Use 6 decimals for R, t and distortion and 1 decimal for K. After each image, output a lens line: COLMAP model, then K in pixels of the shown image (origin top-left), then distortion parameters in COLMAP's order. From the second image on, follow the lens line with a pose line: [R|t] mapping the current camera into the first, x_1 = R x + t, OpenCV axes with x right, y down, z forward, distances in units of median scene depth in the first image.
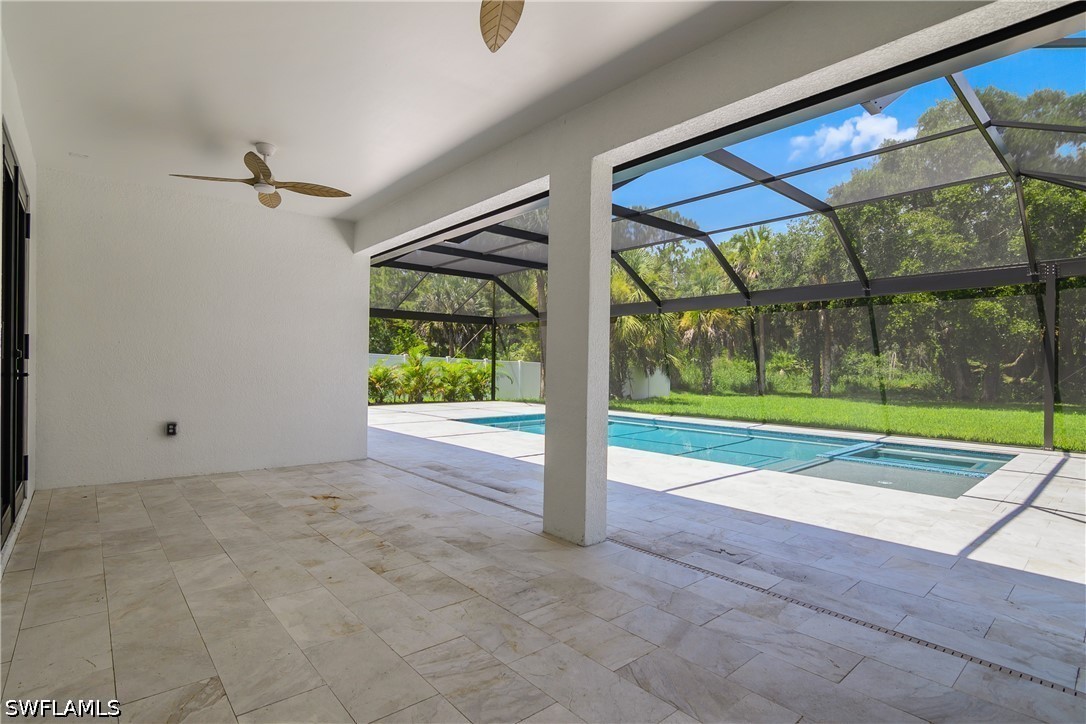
lens RADIAL K [[532.9, 0, 538.9], [0, 532.9, 368.3], [0, 0, 1]] dist [-0.032144, 0.010237]
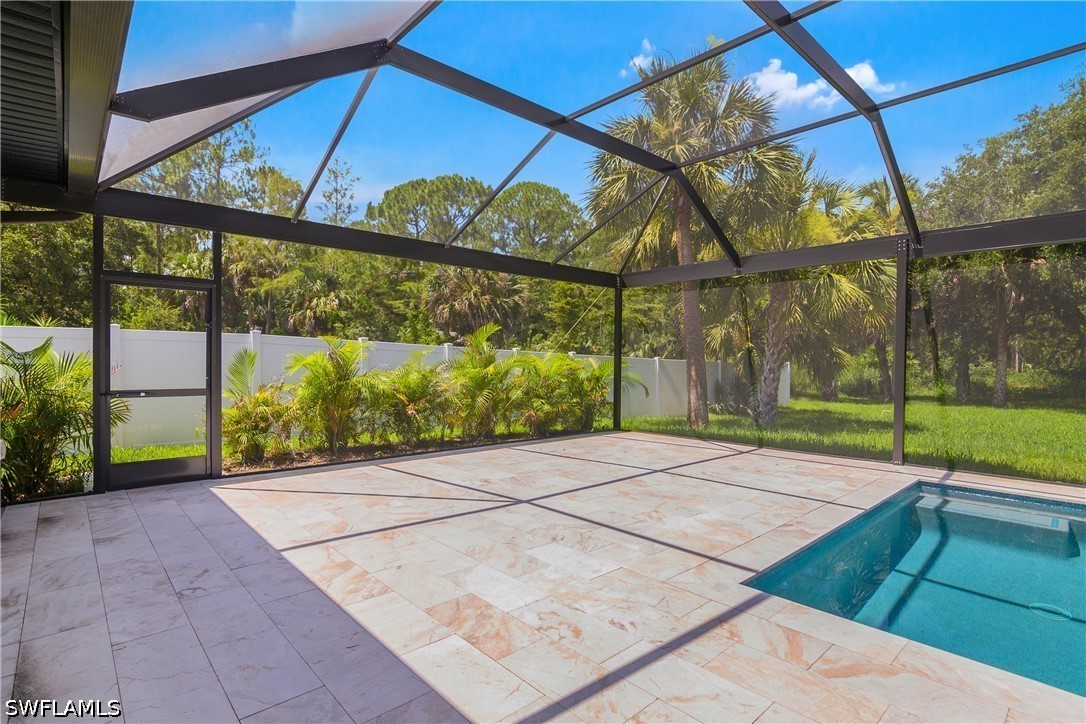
lens RADIAL K [[536.8, 0, 541.8], [0, 536.8, 366.3], [0, 0, 1]] dist [-0.018844, 0.000954]
pose [[0.999742, -0.001082, 0.022685, -0.193221], [0.000910, 0.999971, 0.007596, -0.008510], [-0.022692, -0.007573, 0.999714, 0.511852]]
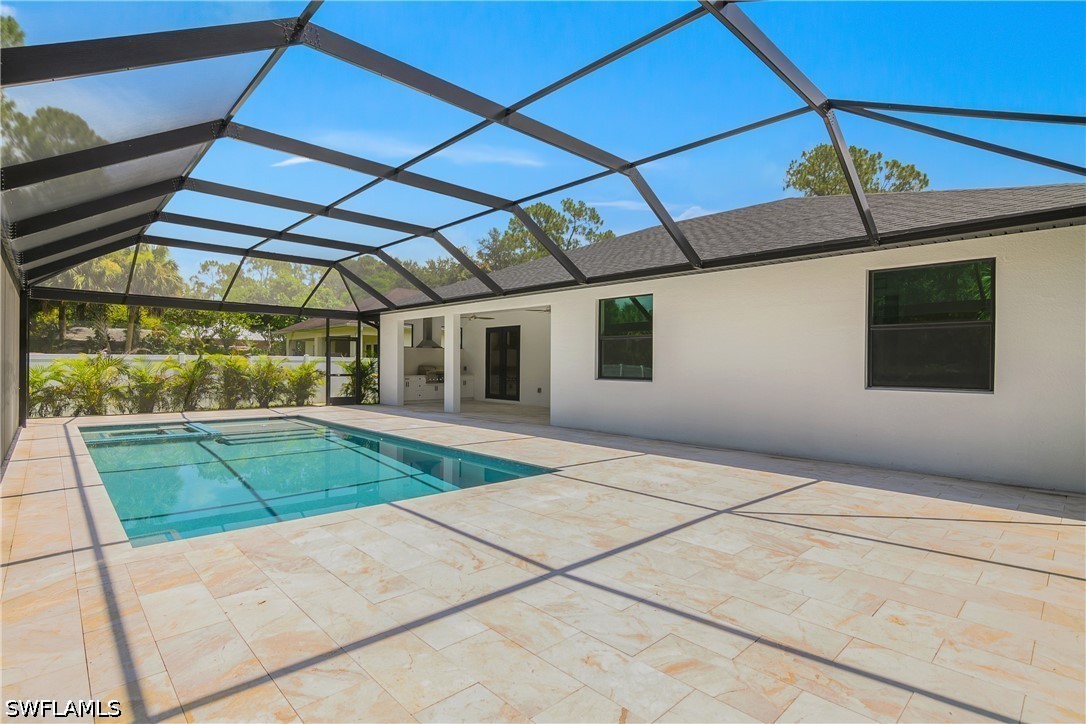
lens RADIAL K [[529.0, 0, 543.0], [0, 529.0, 362.0], [0, 0, 1]] dist [0.000639, 0.000195]
pose [[-0.998954, -0.023328, -0.039323, -0.090526], [-0.023238, 0.999726, -0.002754, -0.009056], [0.039376, -0.001837, -0.999223, 1.065021]]
